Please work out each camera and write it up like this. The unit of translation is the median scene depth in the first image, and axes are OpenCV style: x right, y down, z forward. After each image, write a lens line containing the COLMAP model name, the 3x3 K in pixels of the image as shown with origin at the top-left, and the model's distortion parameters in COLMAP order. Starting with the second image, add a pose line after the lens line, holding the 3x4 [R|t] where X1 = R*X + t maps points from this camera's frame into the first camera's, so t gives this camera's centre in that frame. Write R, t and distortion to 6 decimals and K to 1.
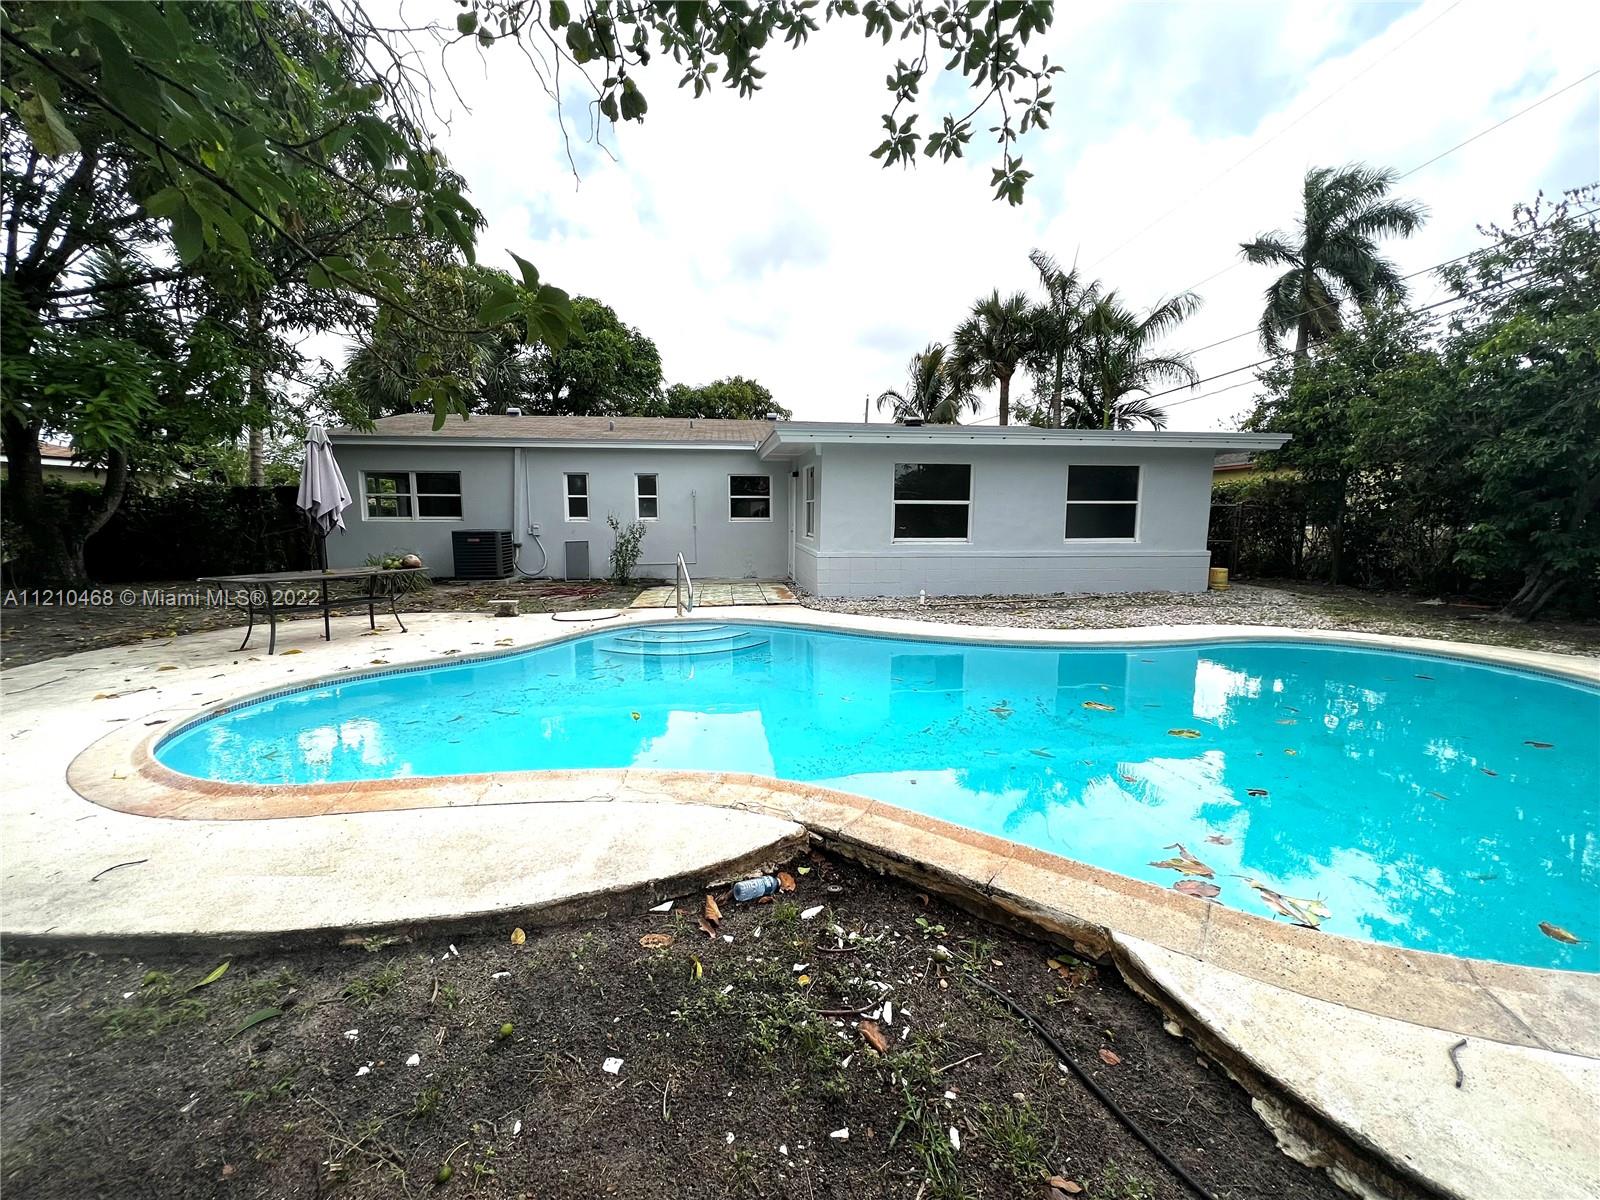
lens RADIAL K [[645.3, 0, 797.9], [0, 645.3, 594.0], [0, 0, 1]] dist [0.002963, -0.000277]
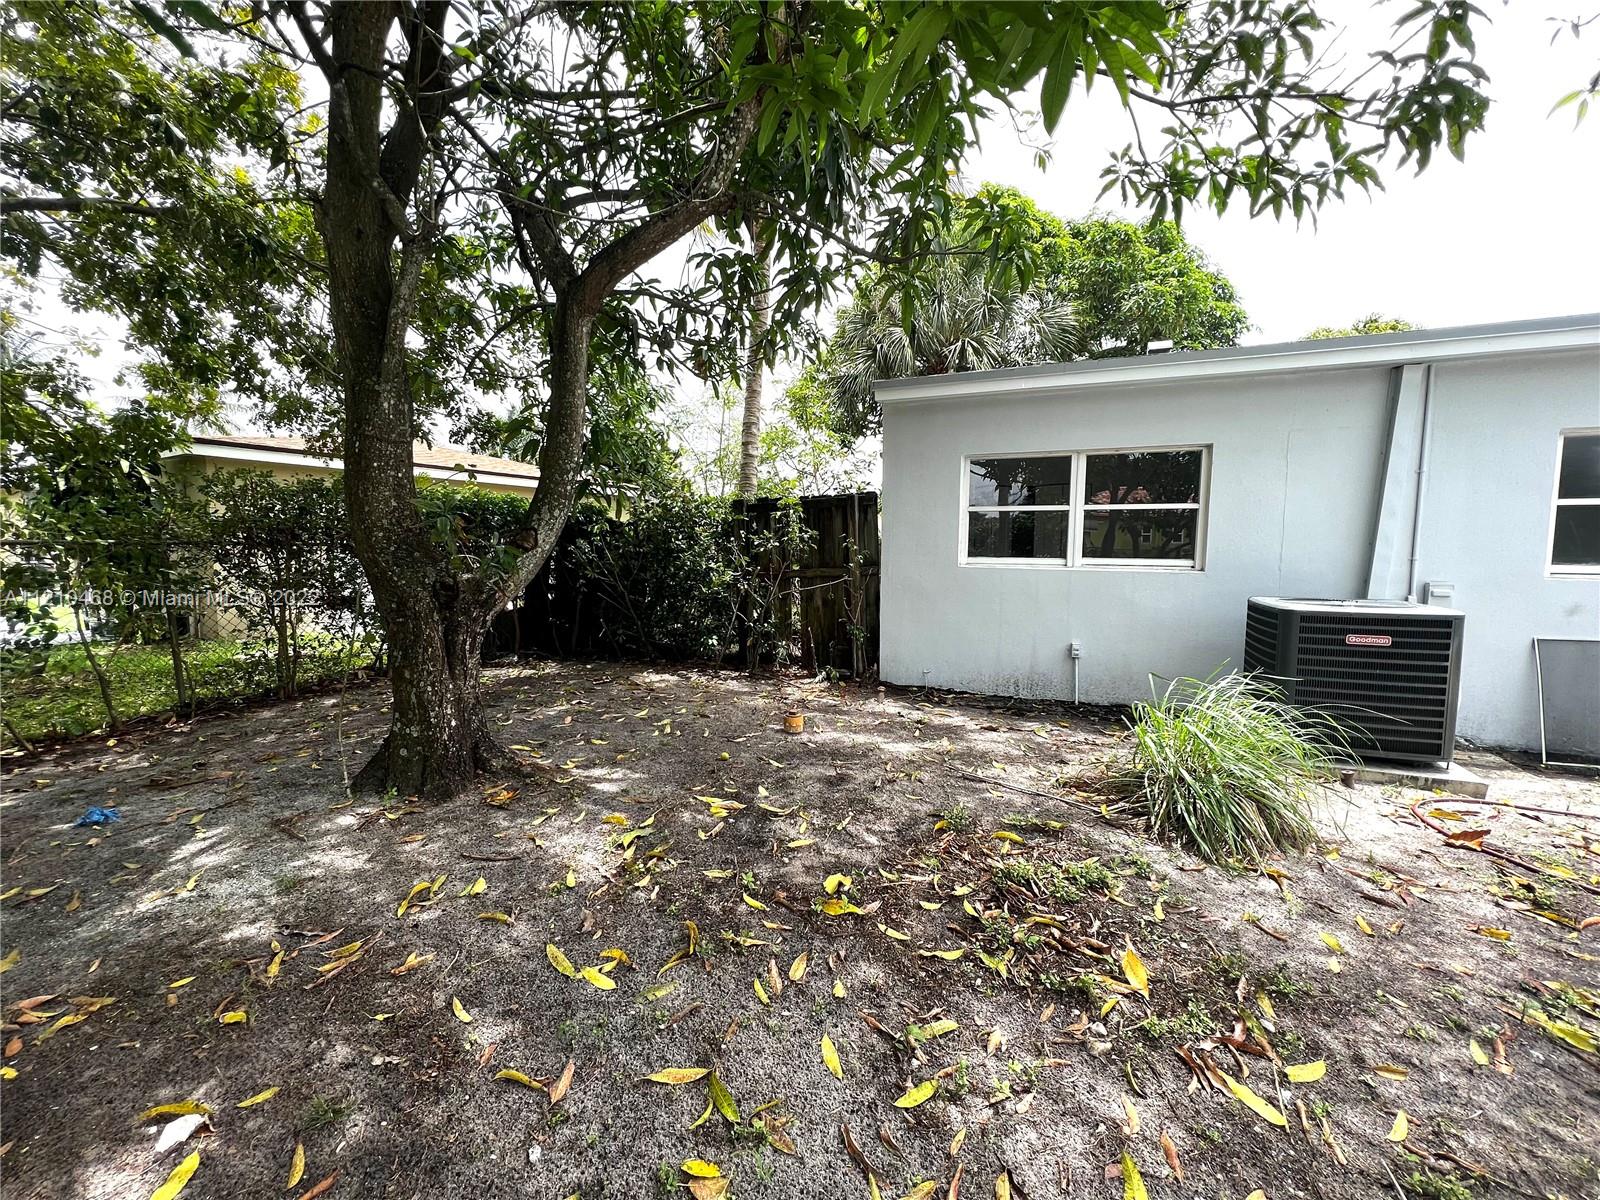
lens RADIAL K [[645.3, 0, 801.3], [0, 645.3, 599.1], [0, 0, 1]] dist [0.002963, -0.000277]
pose [[0.871143, 0.049627, -0.488516, -0.542154], [-0.067382, 0.997550, -0.018820, -0.074422], [0.486385, 0.049312, 0.872352, 0.548468]]
